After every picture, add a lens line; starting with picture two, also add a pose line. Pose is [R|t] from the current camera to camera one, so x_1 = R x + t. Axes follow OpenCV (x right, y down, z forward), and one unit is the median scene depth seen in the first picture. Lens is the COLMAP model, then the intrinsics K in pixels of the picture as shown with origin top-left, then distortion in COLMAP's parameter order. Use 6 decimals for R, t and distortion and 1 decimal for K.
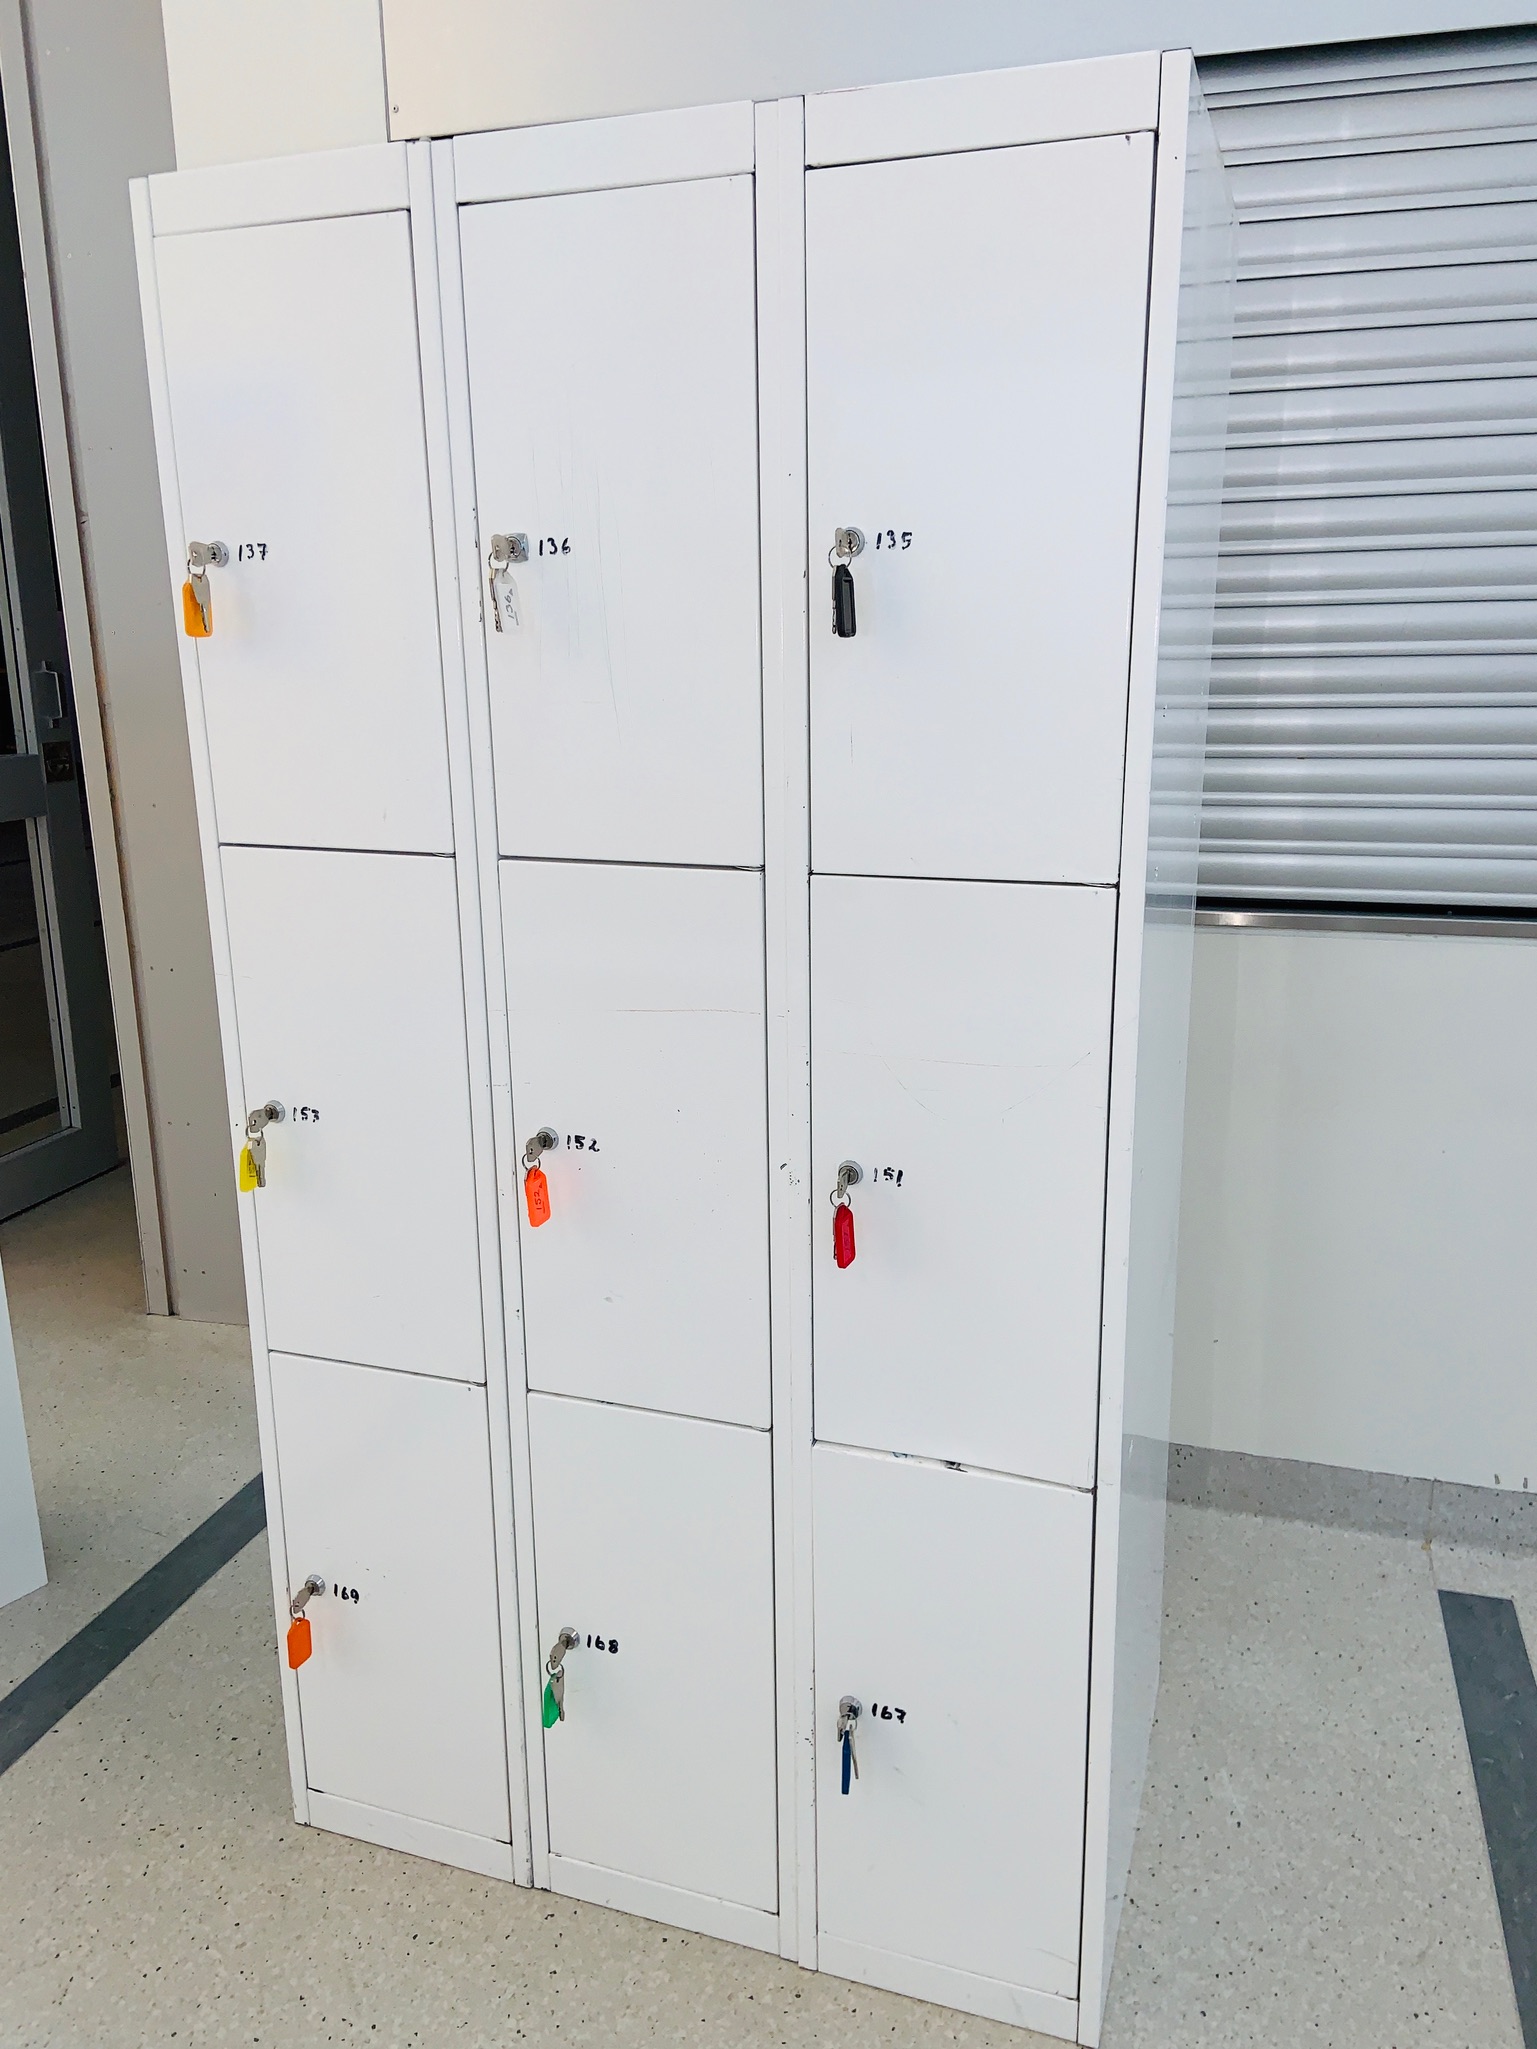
lens RADIAL K [[1563.2, 0, 748.0], [0, 1563.2, 1014.8], [0, 0, 1]] dist [0.080610, -0.099226]
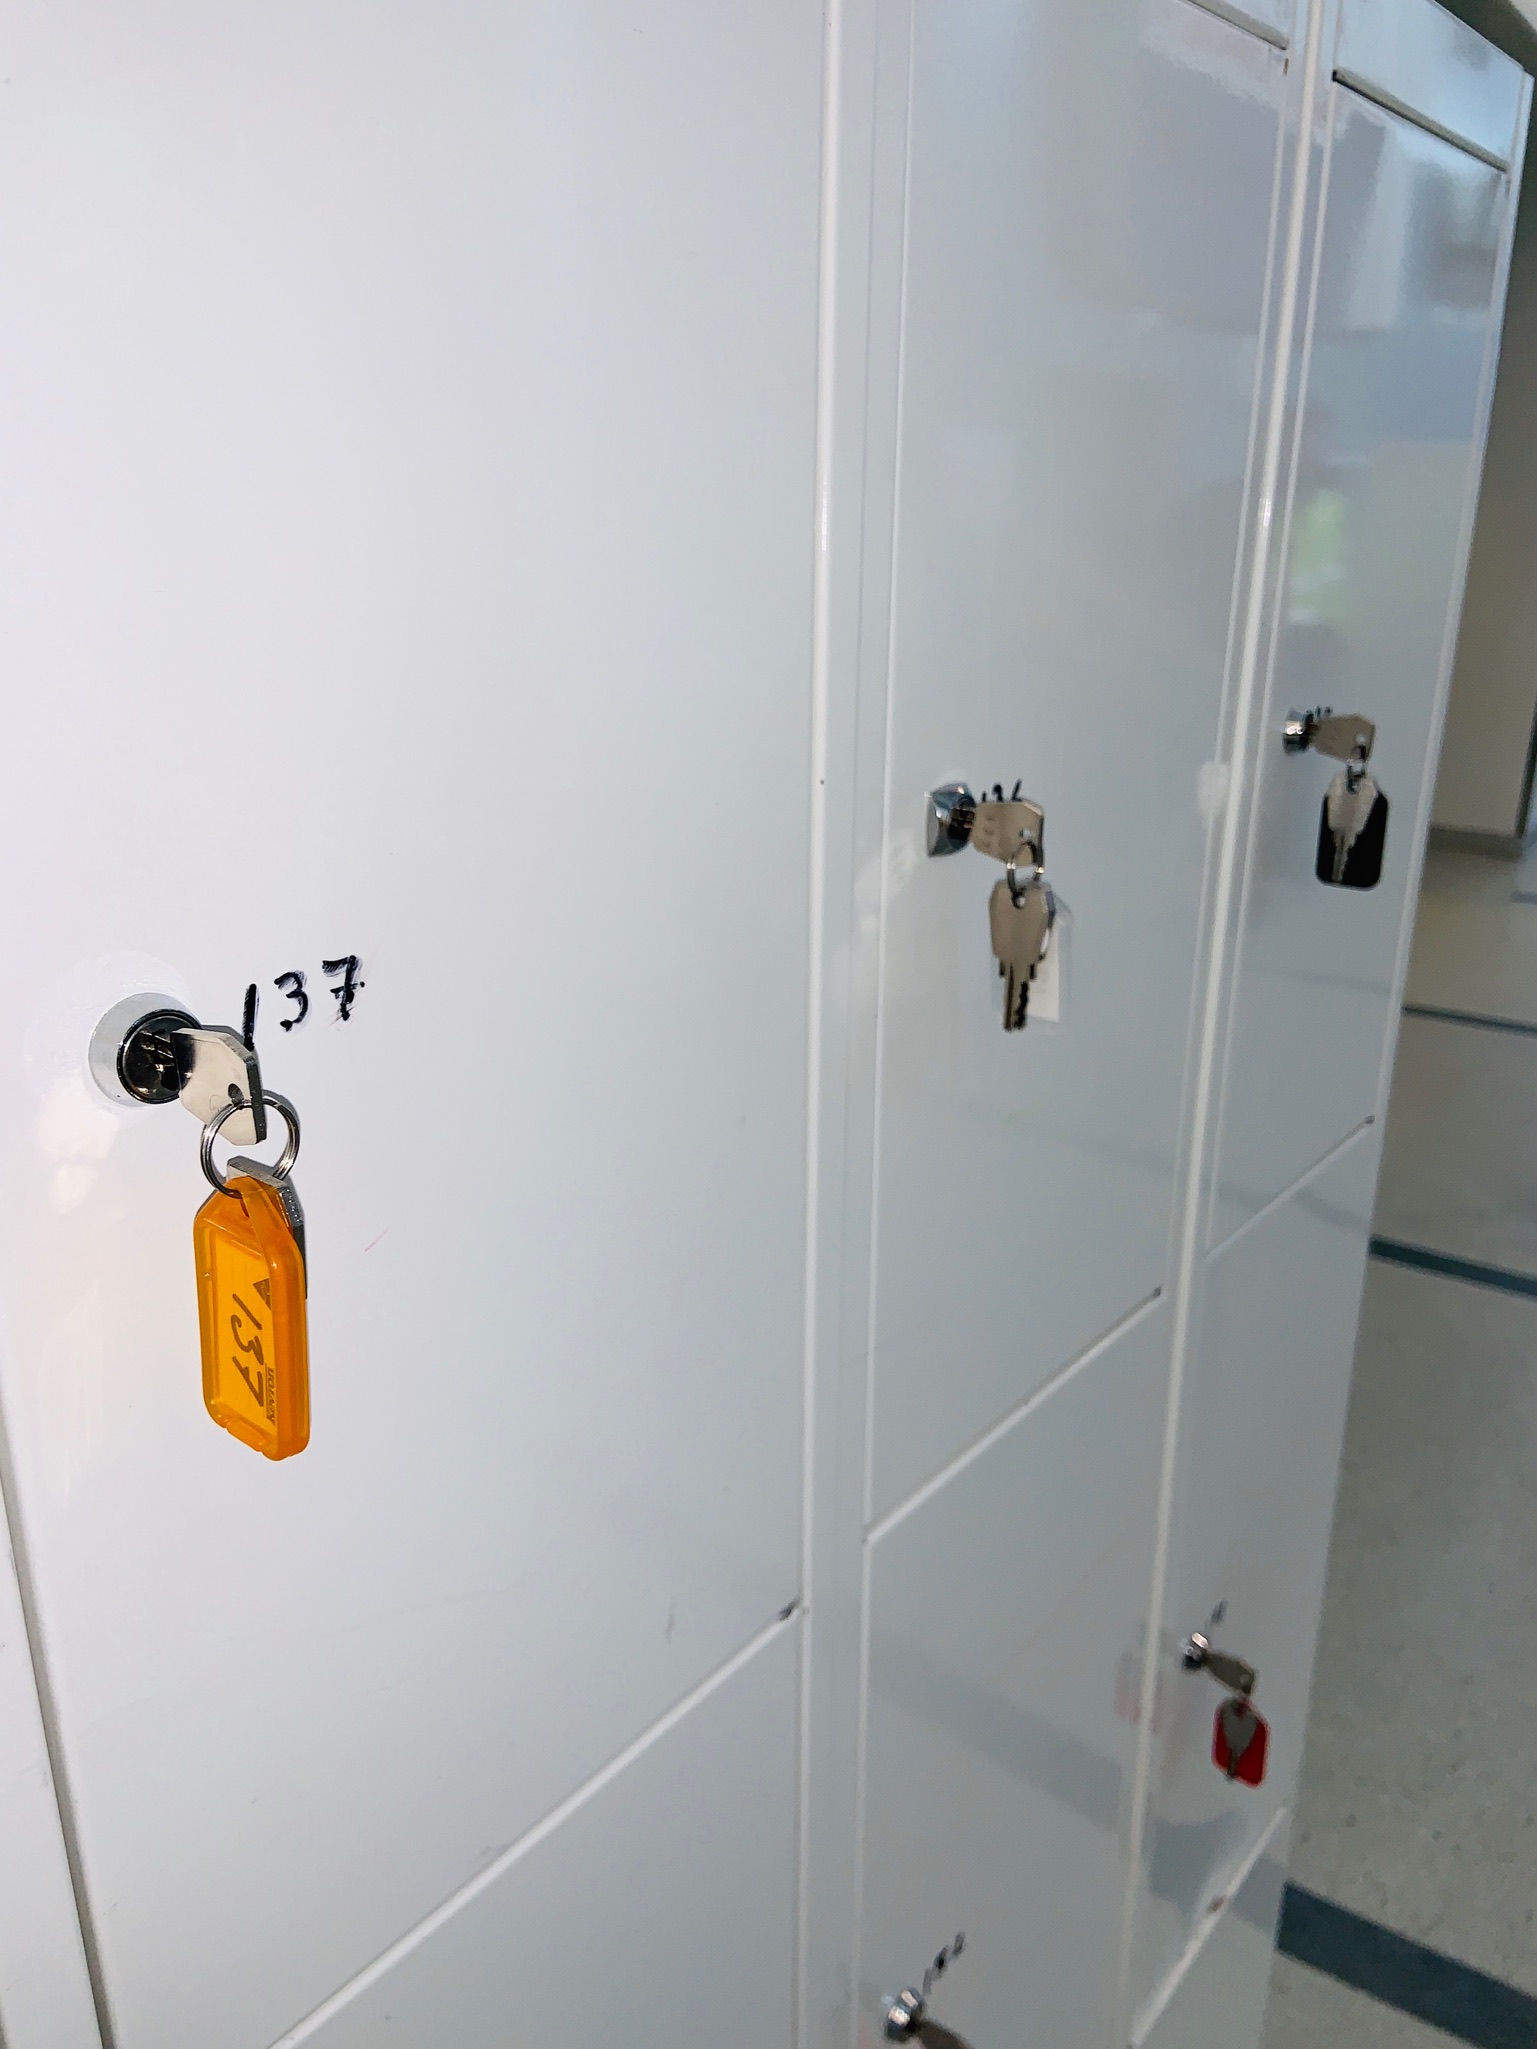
lens RADIAL K [[1558.5, 0, 759.5], [0, 1558.5, 1020.3], [0, 0, 1]] dist [0.106362, -0.140280]
pose [[0.312540, -0.281527, 0.907227, -0.450556], [0.221952, 0.950278, 0.218424, -0.292796], [-0.923610, 0.133095, 0.359485, 0.773194]]
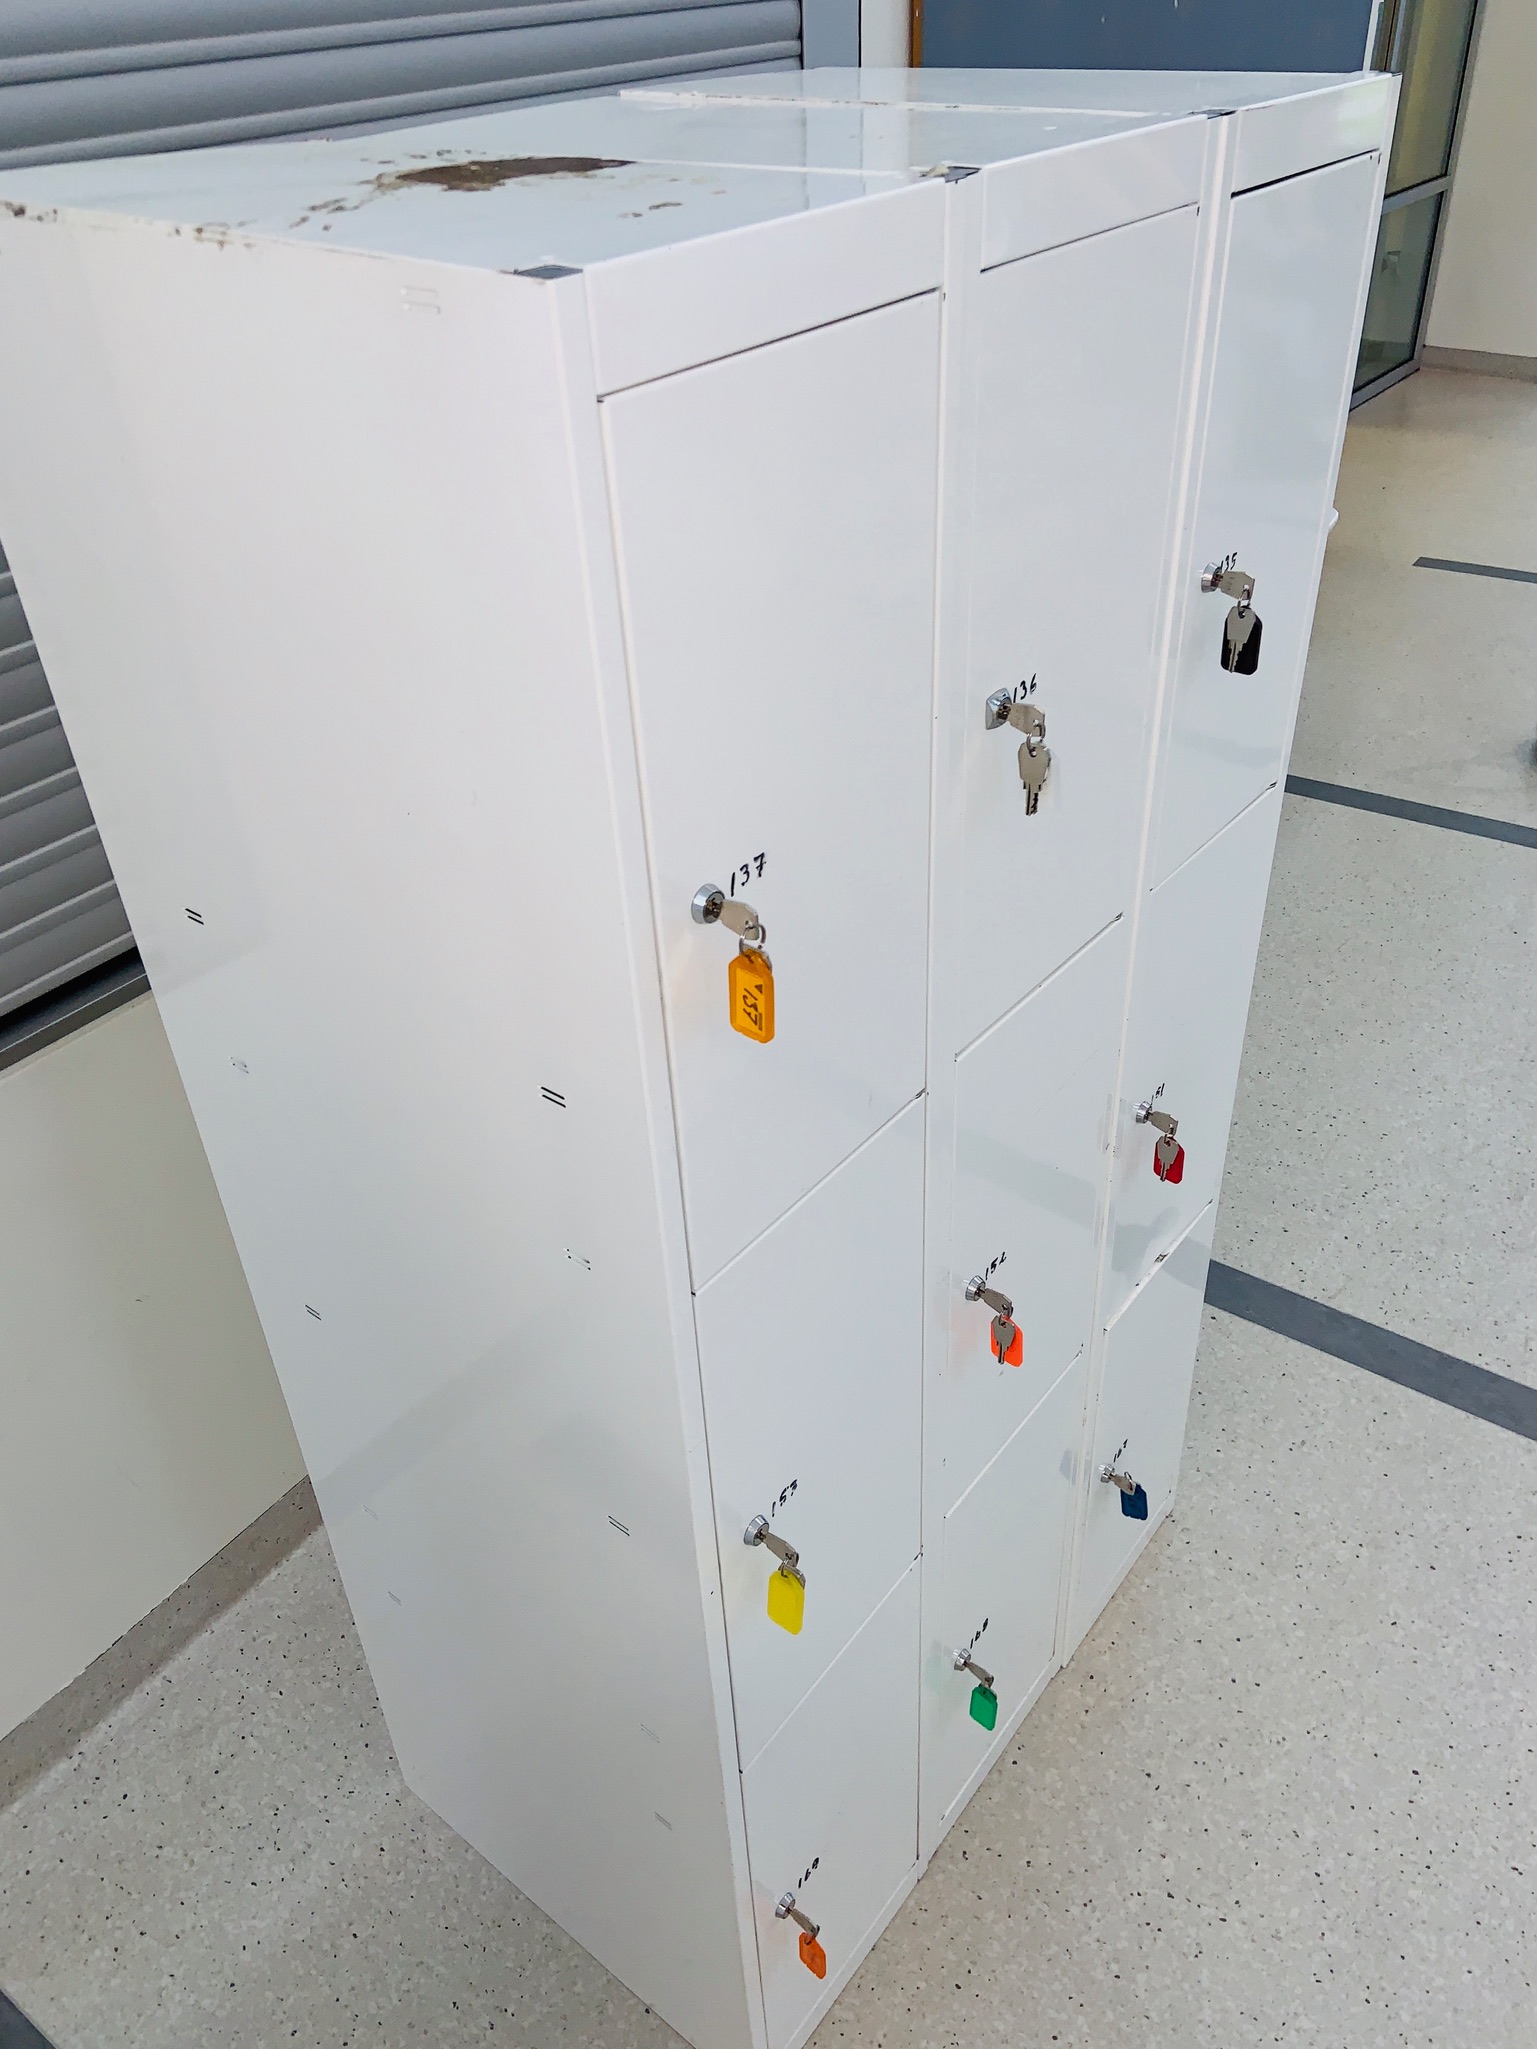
lens RADIAL K [[1558.5, 0, 759.5], [0, 1558.5, 1020.3], [0, 0, 1]] dist [0.106362, -0.140280]
pose [[0.315737, -0.544736, 0.776900, -0.734480], [0.273086, 0.836308, 0.475407, -0.482826], [-0.908699, 0.062057, 0.412813, 0.677658]]
